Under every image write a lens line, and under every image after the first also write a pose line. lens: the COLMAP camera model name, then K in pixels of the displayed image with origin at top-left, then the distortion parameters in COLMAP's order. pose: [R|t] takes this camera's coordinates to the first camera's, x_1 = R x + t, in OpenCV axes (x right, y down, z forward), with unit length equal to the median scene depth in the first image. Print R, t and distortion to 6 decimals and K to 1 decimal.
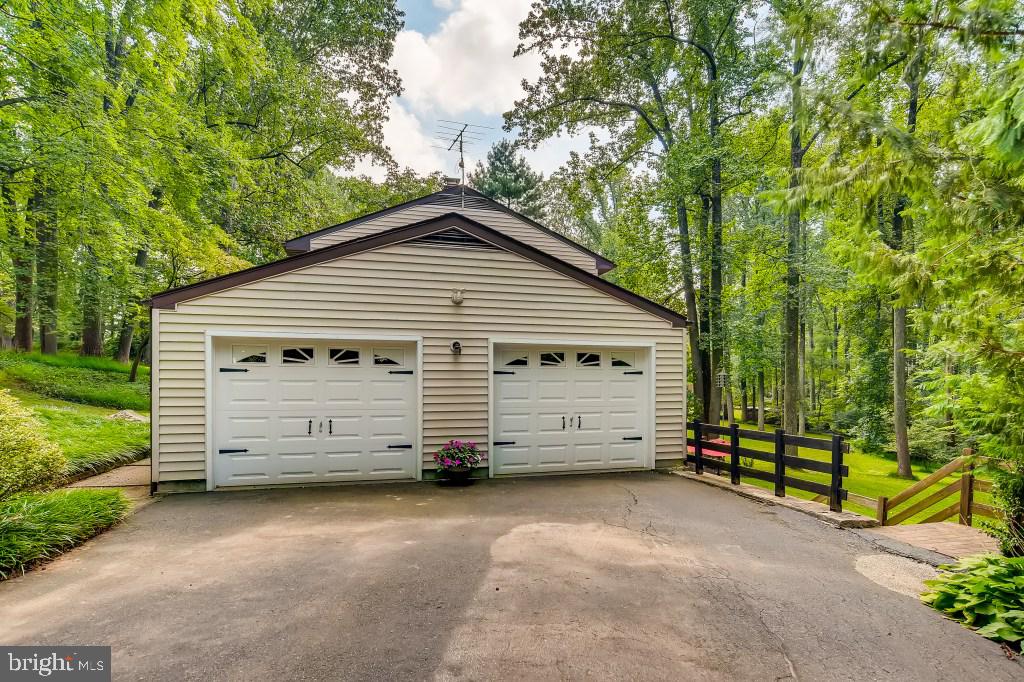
lens RADIAL K [[518.1, 0, 511.9], [0, 518.1, 377.3], [0, 0, 1]] dist [0.001038, 0.000142]
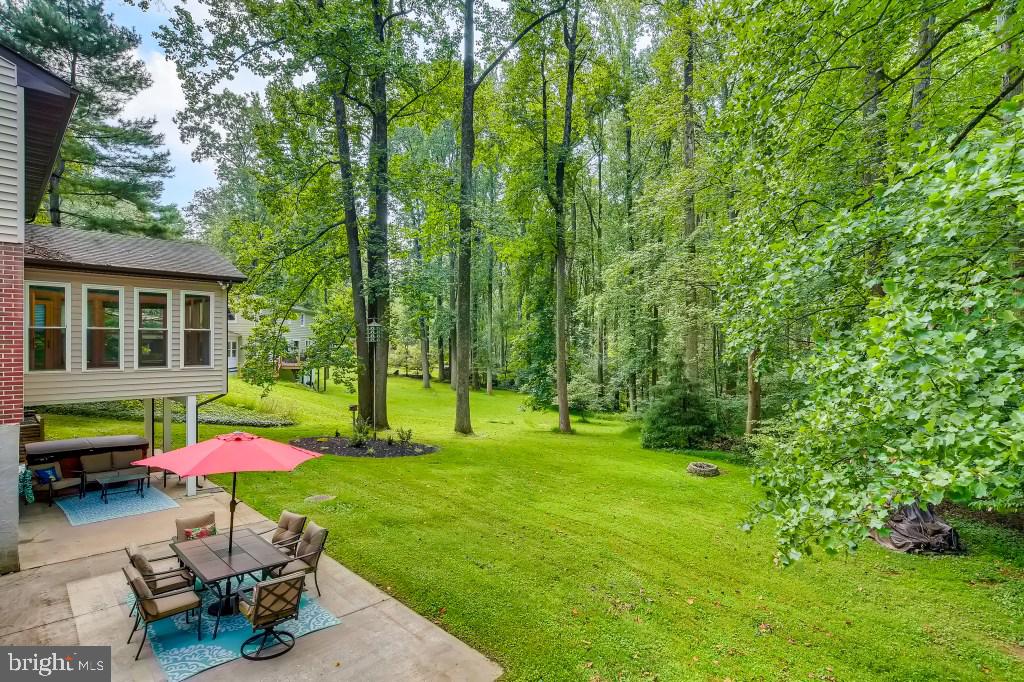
lens RADIAL K [[509.5, 0, 512.0], [0, 509.5, 341.0], [0, 0, 1]] dist [-0.001399, -0.000305]
pose [[0.864566, 0.000787, 0.502519, 0.150604], [-0.003651, 0.999982, 0.004715, 0.008665], [-0.502506, -0.005911, 0.864554, 0.170348]]
